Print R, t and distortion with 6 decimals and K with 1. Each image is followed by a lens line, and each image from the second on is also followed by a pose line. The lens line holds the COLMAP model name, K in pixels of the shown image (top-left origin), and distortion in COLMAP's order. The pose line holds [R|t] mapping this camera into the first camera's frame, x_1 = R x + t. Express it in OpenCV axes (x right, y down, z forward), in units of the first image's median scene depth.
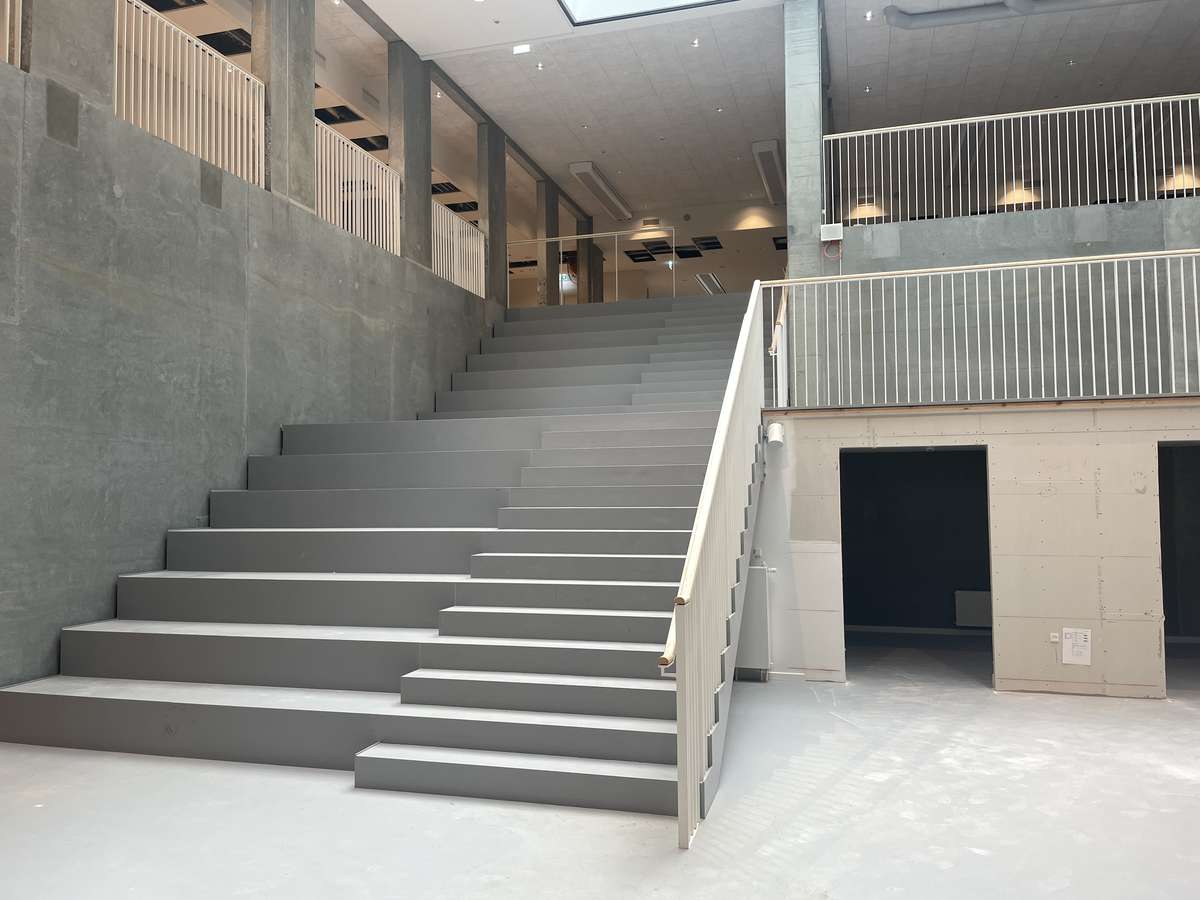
lens RADIAL K [[918.2, 0, 592.1], [0, 918.2, 444.2], [0, 0, 1]] dist [0.091116, -0.126489]
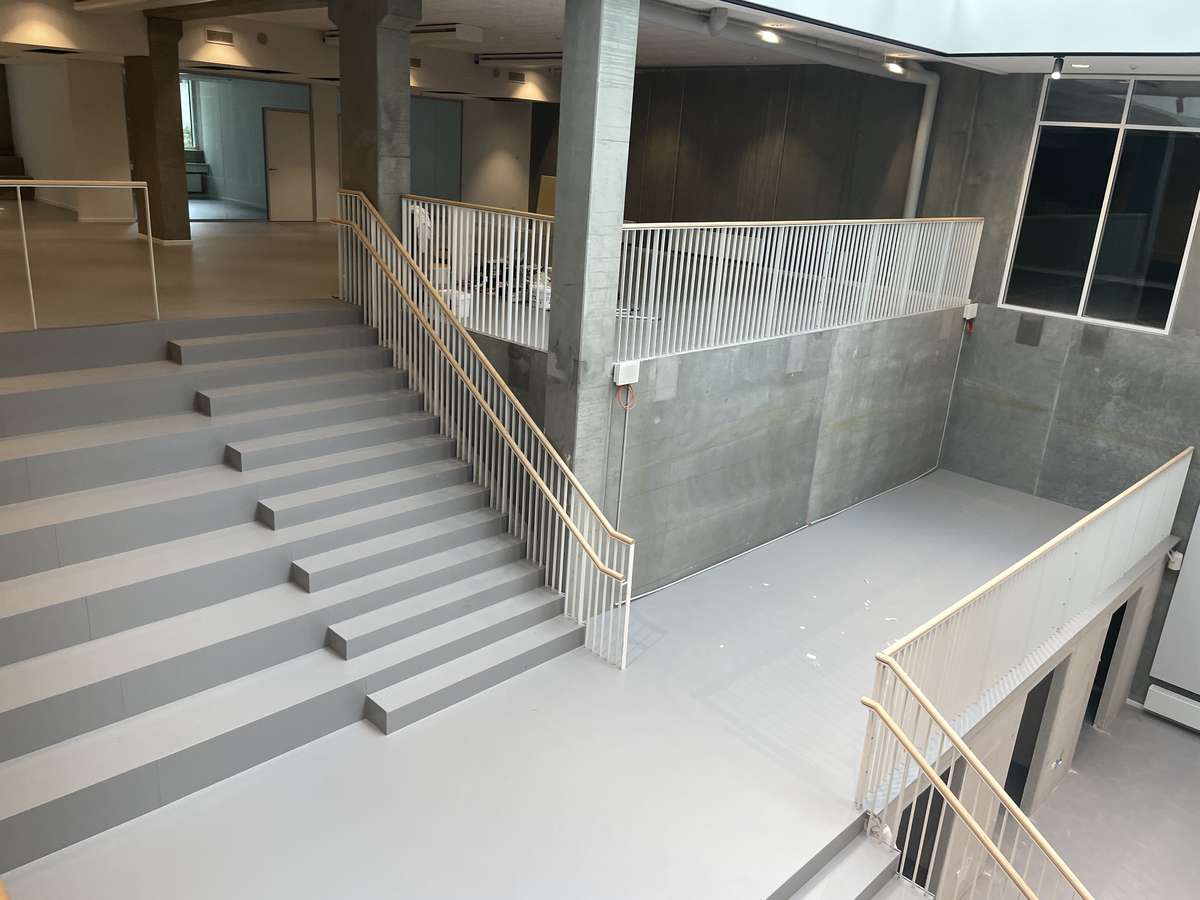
lens RADIAL K [[918.2, 0, 592.1], [0, 918.2, 444.2], [0, 0, 1]] dist [0.091116, -0.126489]
pose [[0.474020, -0.231461, 0.849547, -0.412701], [-0.114775, 0.940357, 0.320243, -0.445108], [-0.873001, -0.249309, 0.419182, 0.789037]]
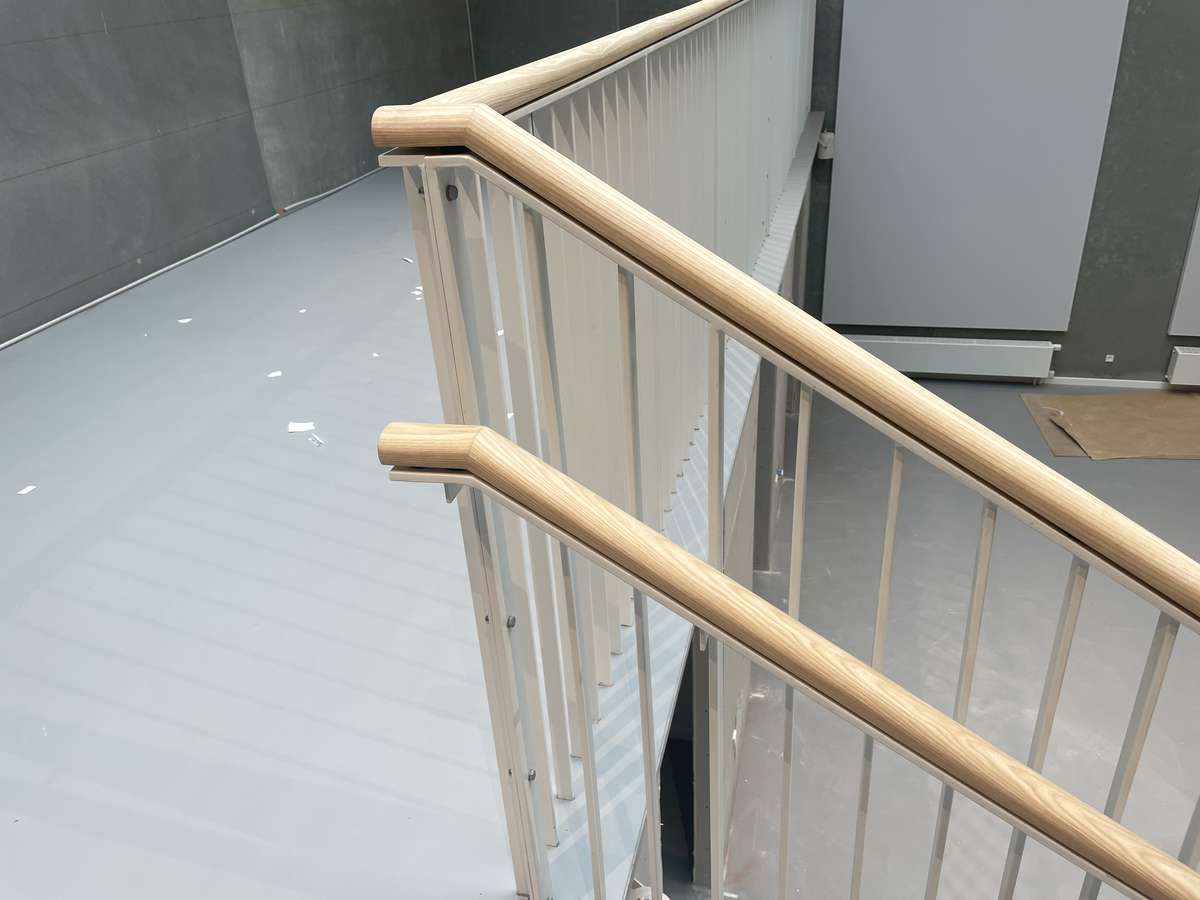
lens RADIAL K [[918.2, 0, 592.1], [0, 918.2, 444.2], [0, 0, 1]] dist [0.091116, -0.126489]
pose [[-0.027947, -0.455546, 0.889773, 0.056492], [0.007523, 0.890000, 0.455898, -0.161386], [-0.999581, 0.019435, -0.021446, 0.828428]]
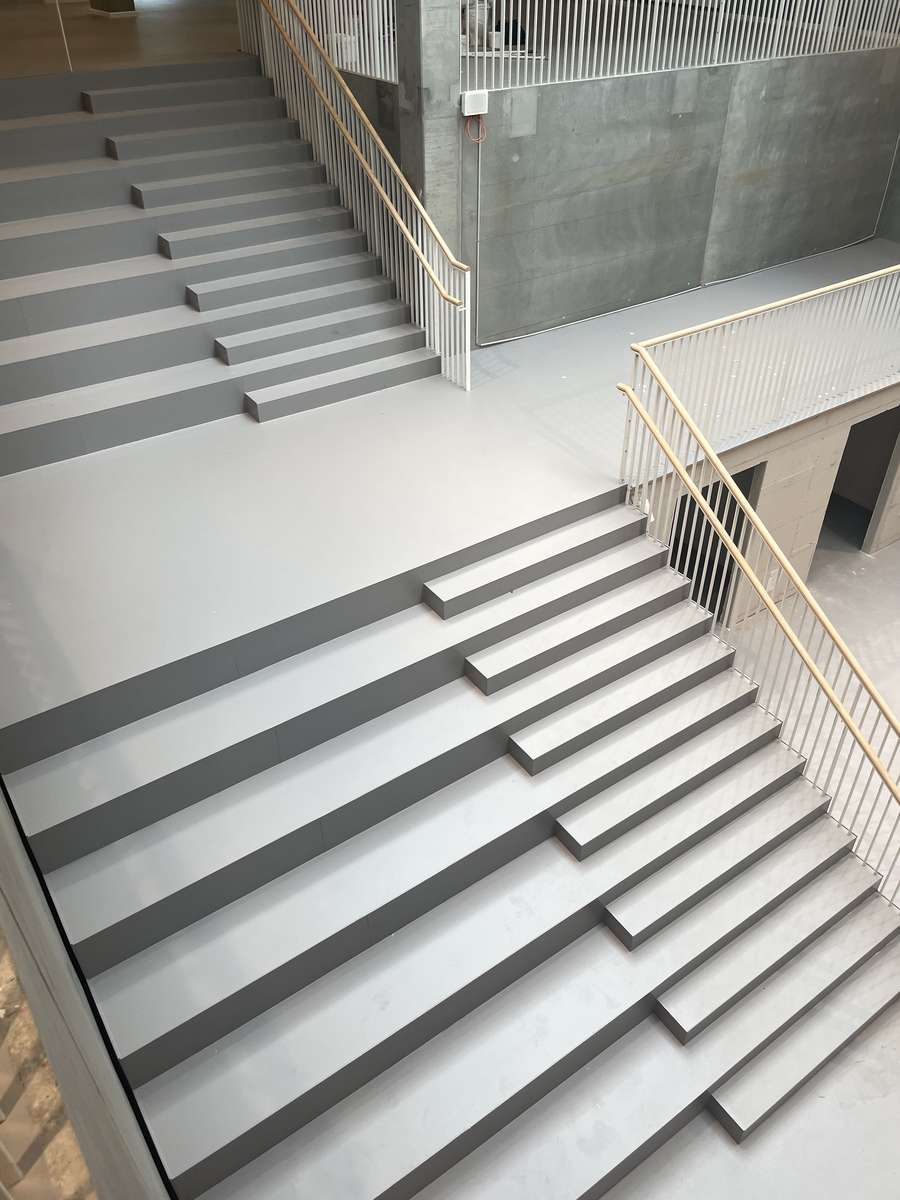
lens RADIAL K [[918.2, 0, 465.7], [0, 918.2, 596.2], [0, 0, 1]] dist [0.091116, -0.126489]
pose [[0.618201, -0.461851, 0.636020, -0.455282], [-0.050489, 0.784162, 0.618499, -0.423304], [-0.784397, -0.414469, 0.461451, 0.545839]]
